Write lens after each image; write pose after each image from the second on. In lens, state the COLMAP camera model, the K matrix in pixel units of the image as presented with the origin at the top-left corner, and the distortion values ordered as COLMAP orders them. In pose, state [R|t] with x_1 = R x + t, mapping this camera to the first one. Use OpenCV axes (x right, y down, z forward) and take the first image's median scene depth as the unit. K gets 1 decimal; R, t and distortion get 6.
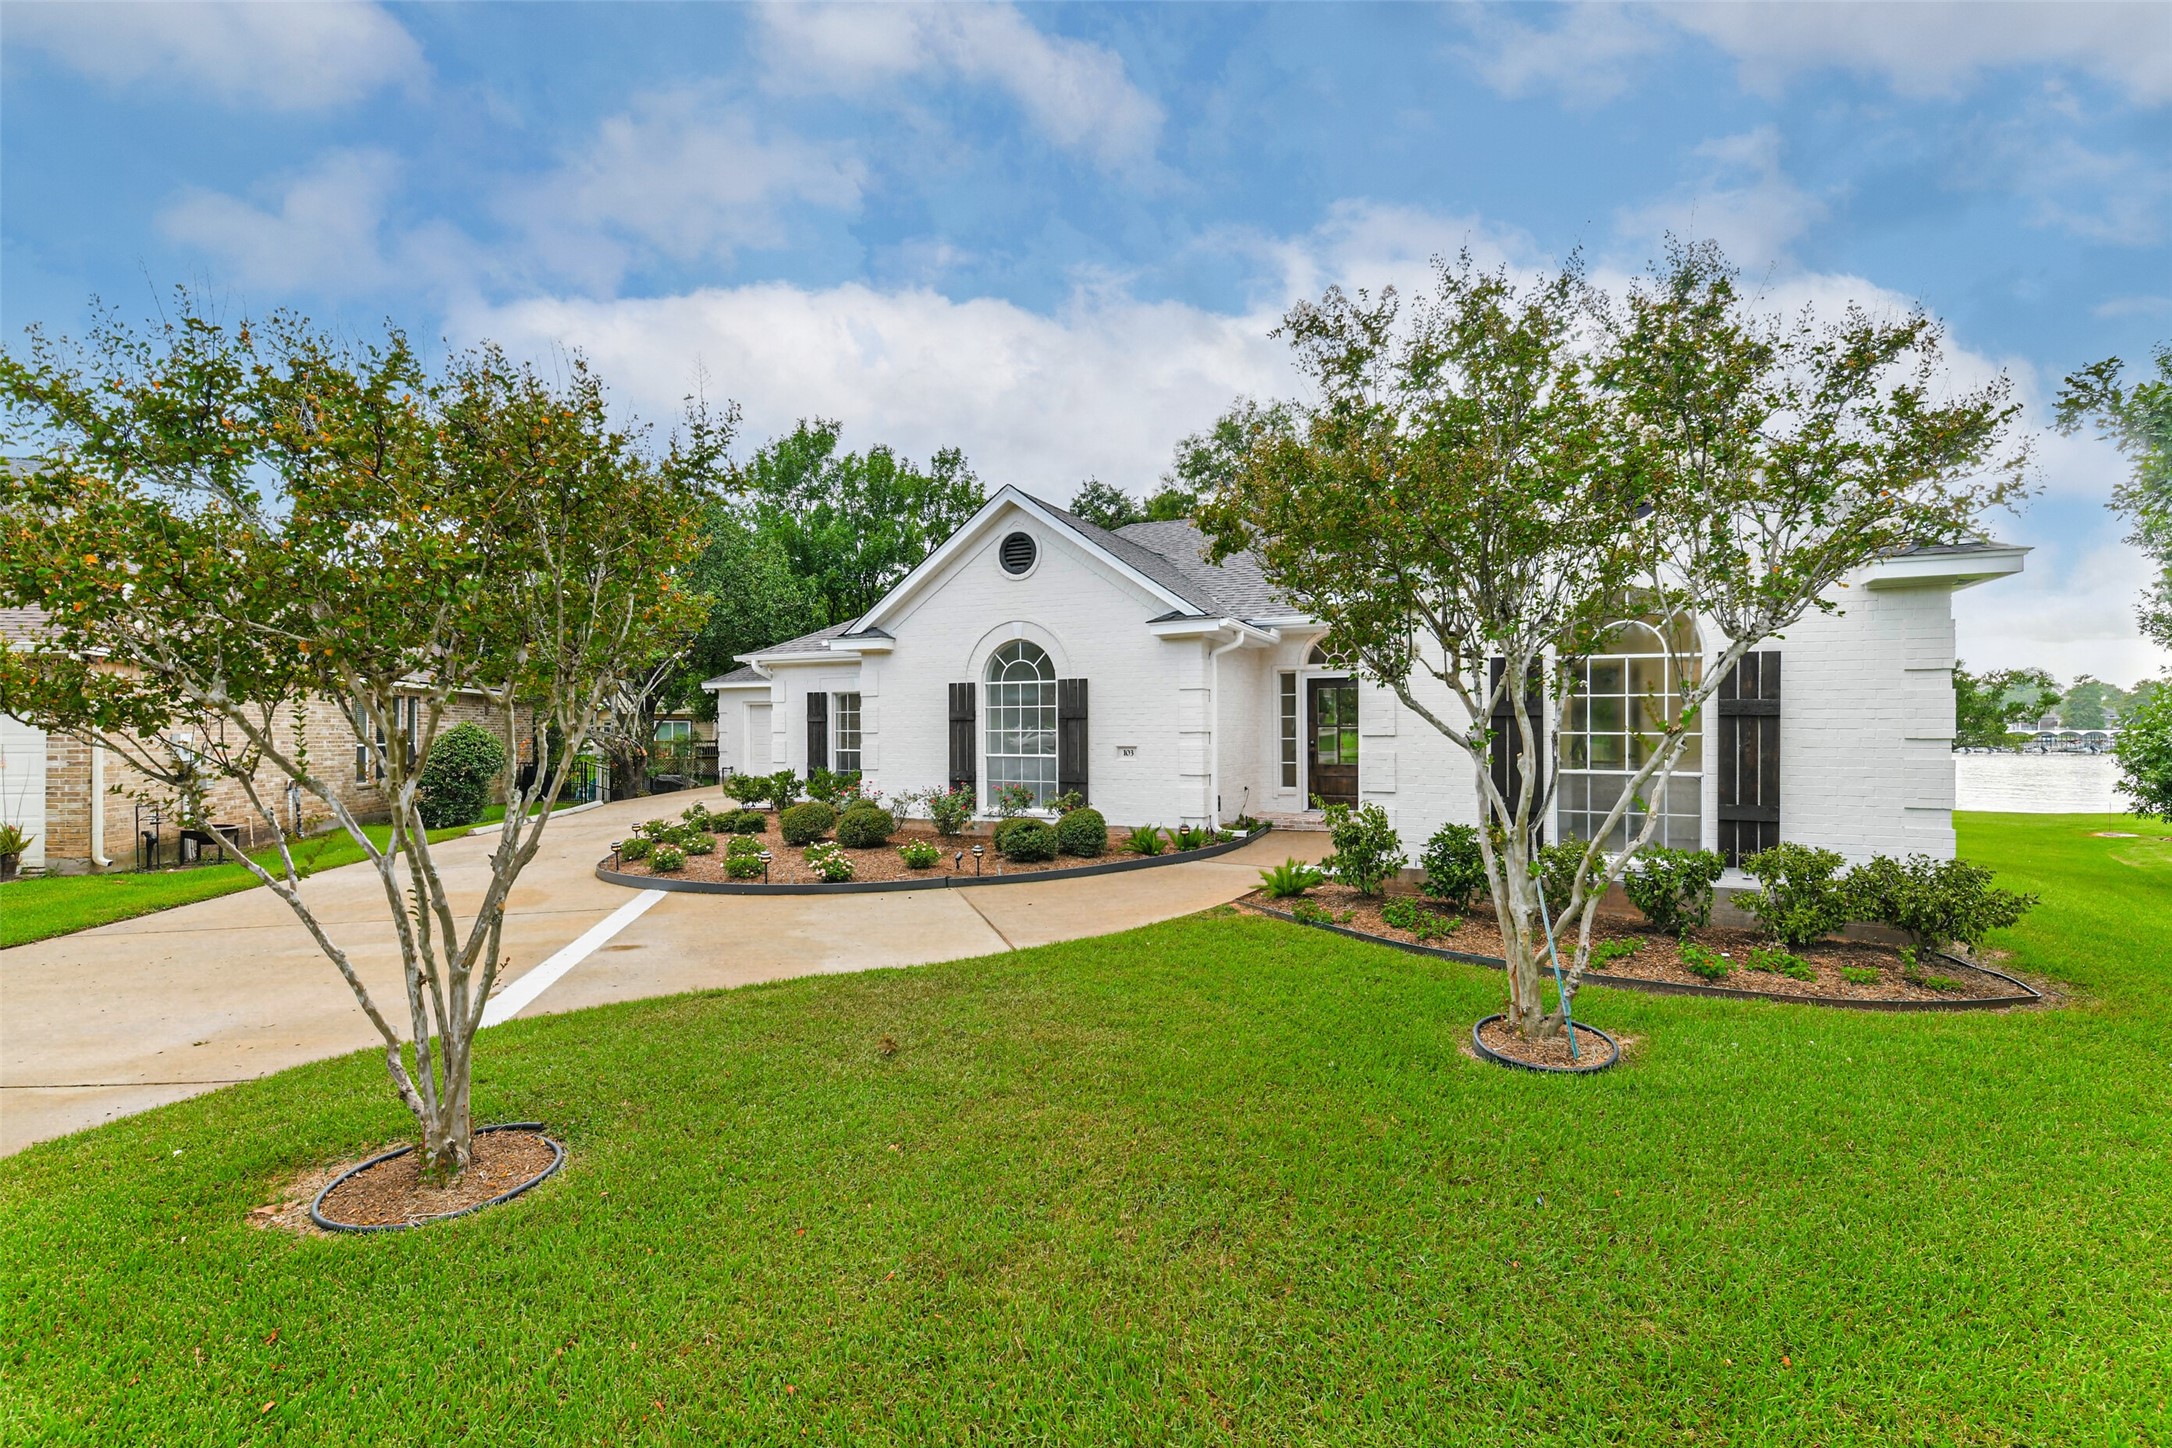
lens RADIAL K [[929.8, 0, 1086.0], [0, 929.8, 724.0], [0, 0, 1]] dist [0.025235, -0.000060]
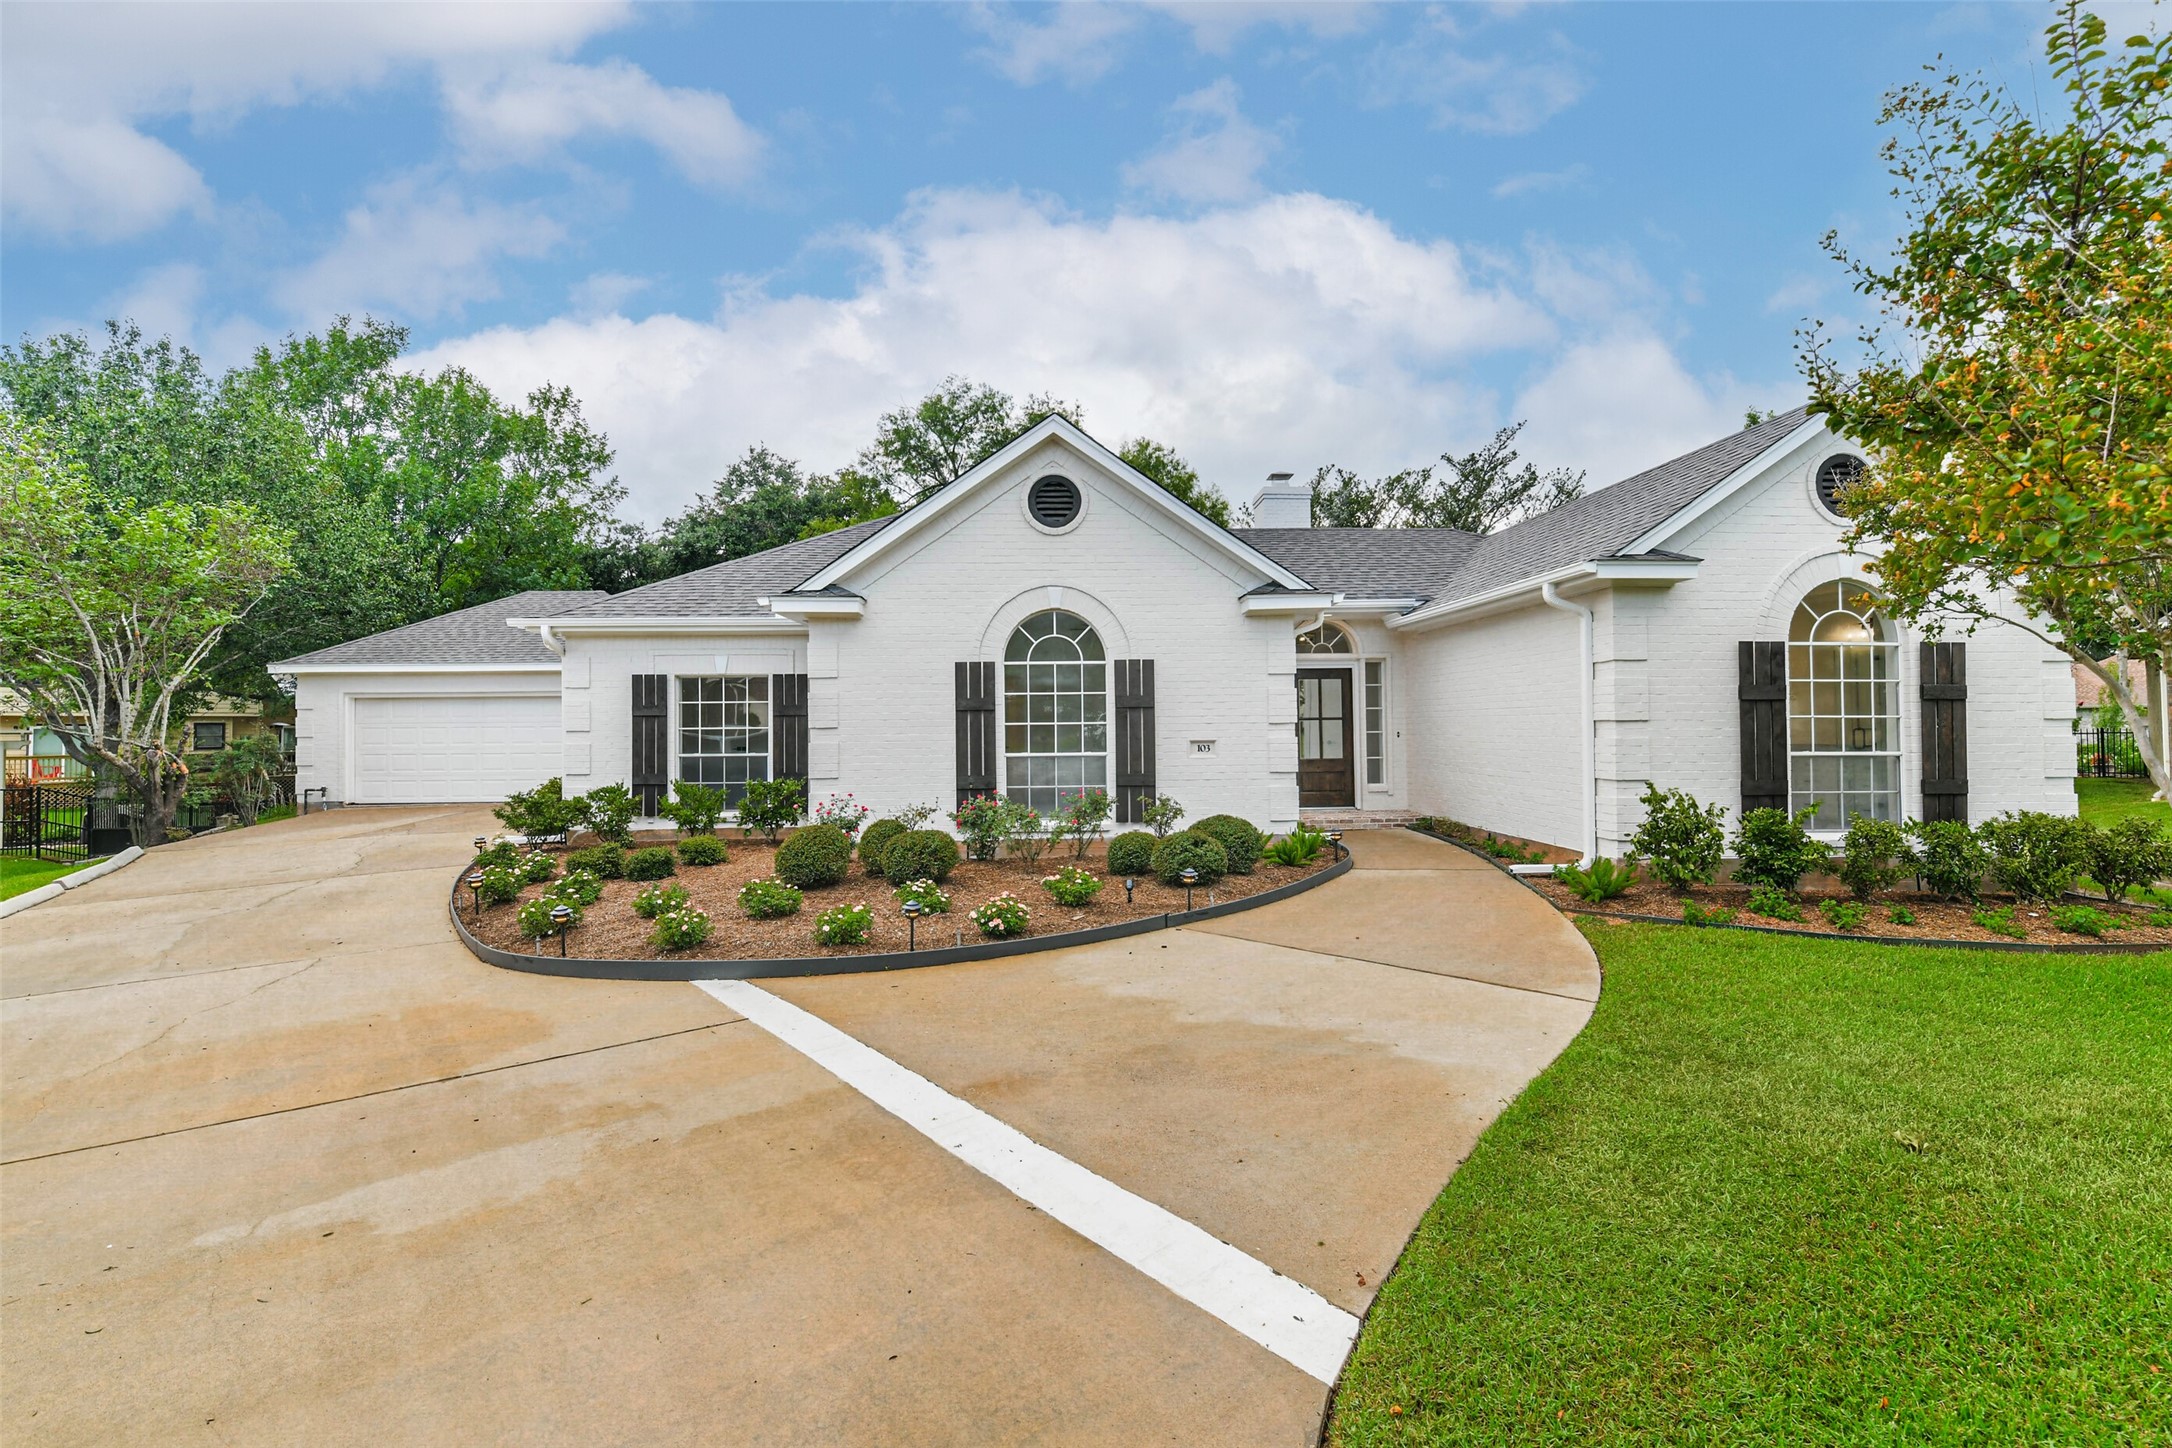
lens RADIAL K [[944.4, 0, 1077.0], [0, 944.4, 728.2], [0, 0, 1]] dist [-0.000865, -0.000185]
pose [[0.893967, -0.004328, 0.448112, -0.410754], [0.005529, 0.999984, -0.001373, 0.012368], [-0.448099, 0.003705, 0.893977, 0.261127]]
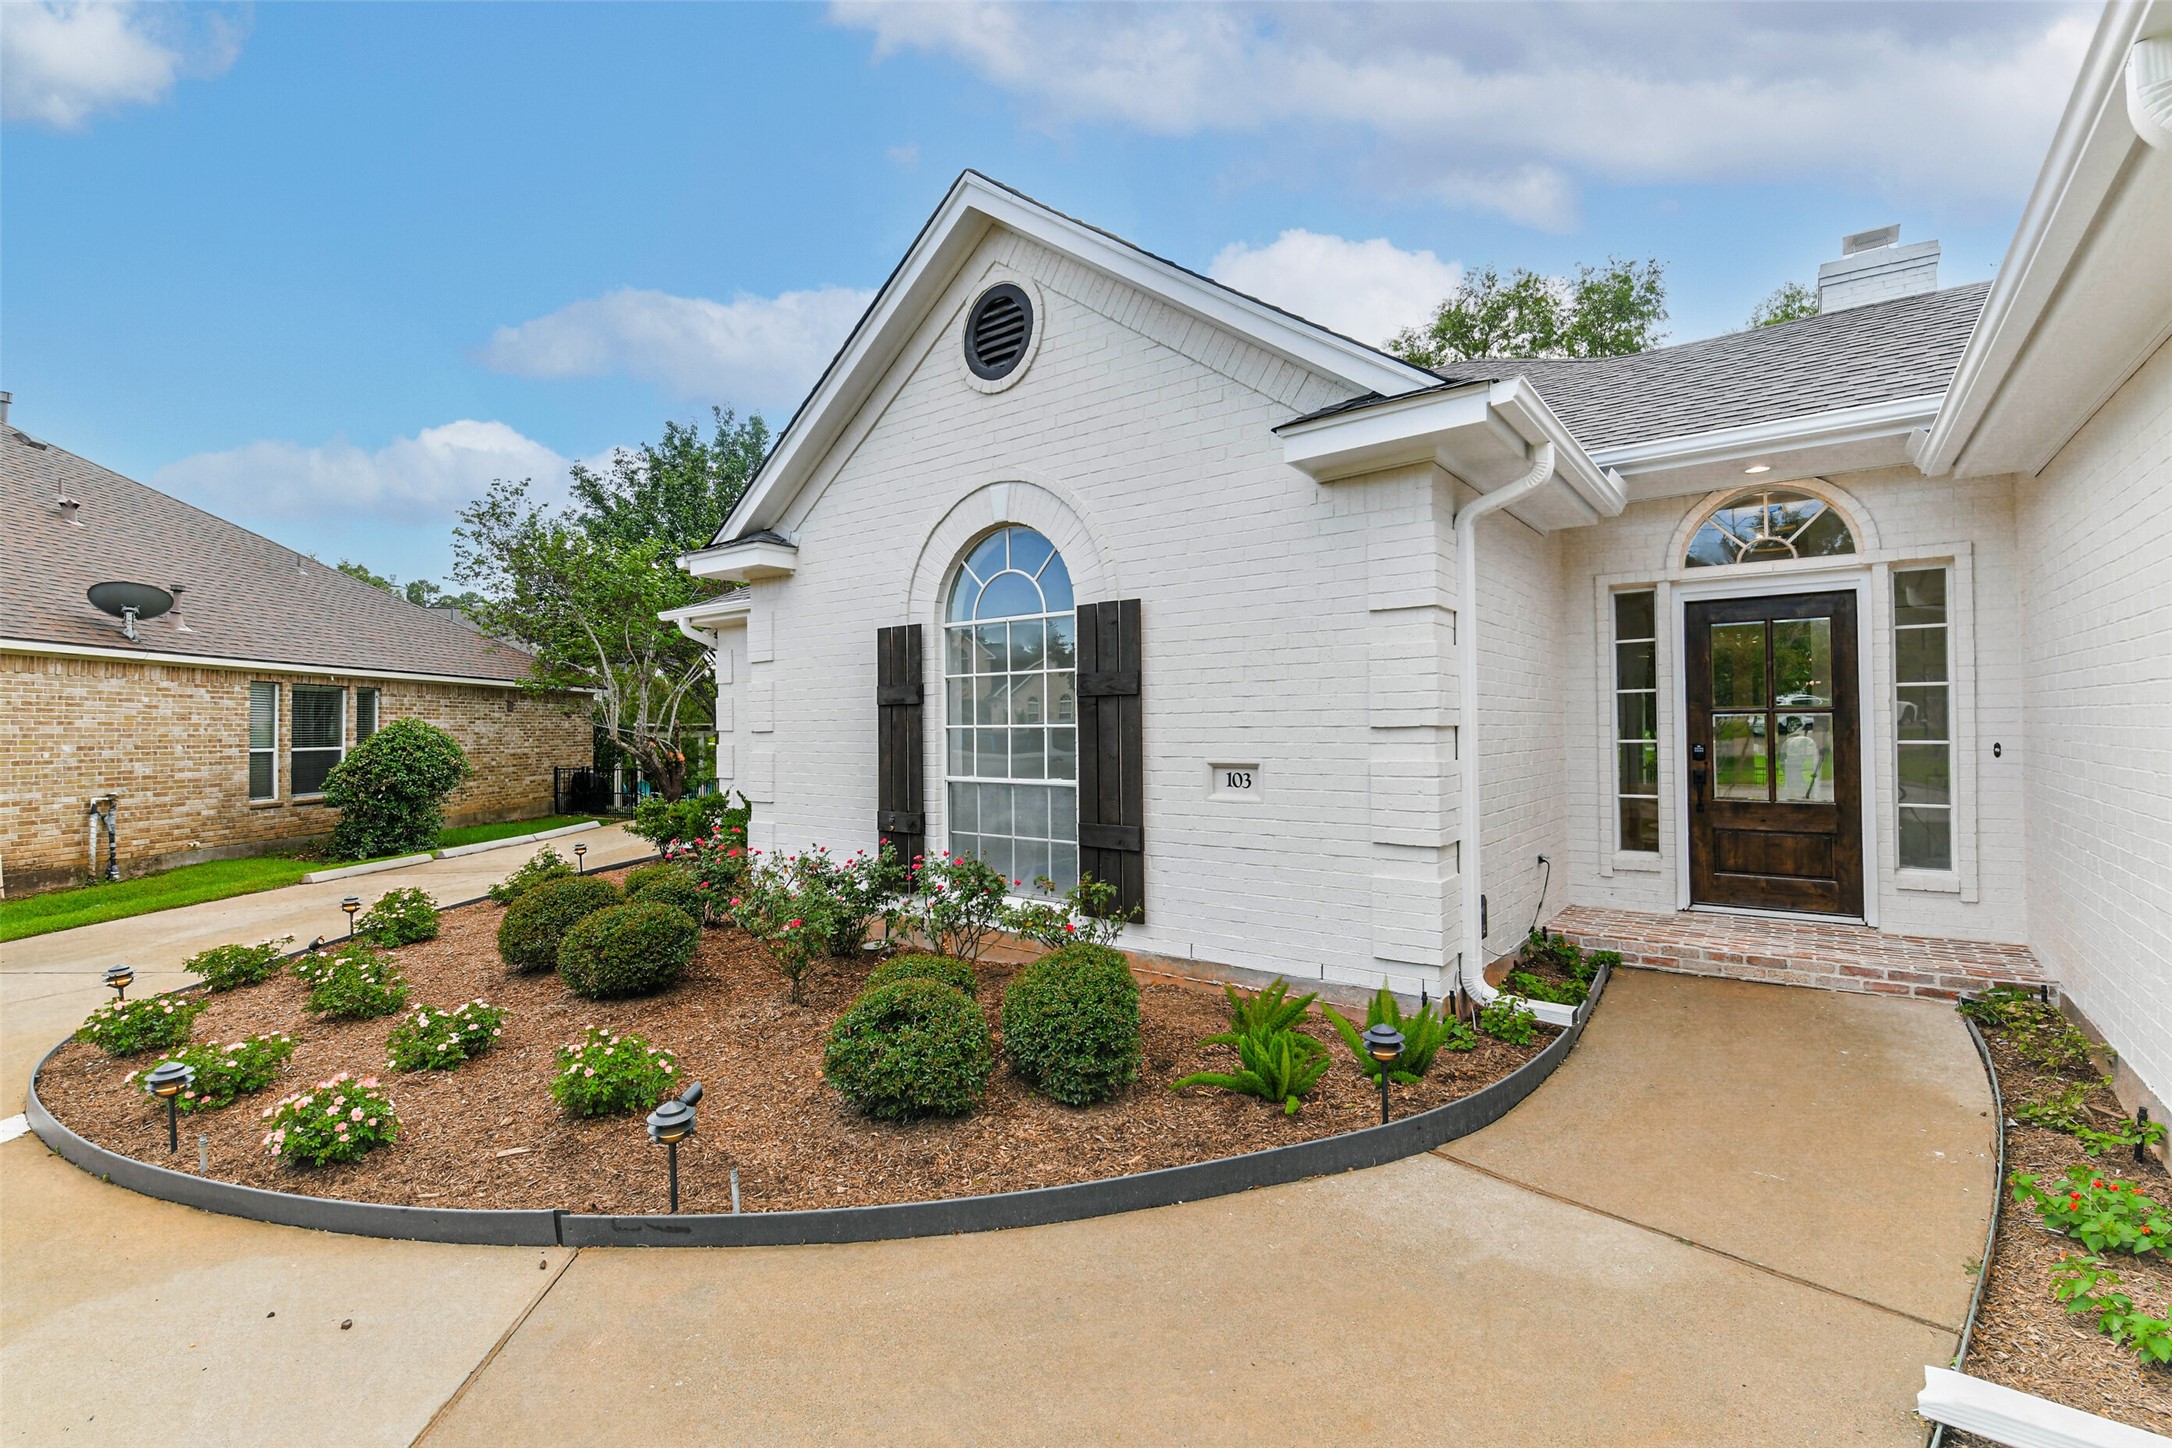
lens RADIAL K [[958.7, 0, 1084.7], [0, 958.7, 712.0], [0, 0, 1]] dist [0.002257, 0.000128]
pose [[0.977749, -0.008399, -0.209612, 0.062329], [0.006415, 0.999928, -0.010143, 0.005345], [0.209682, 0.008572, 0.977732, 0.541866]]
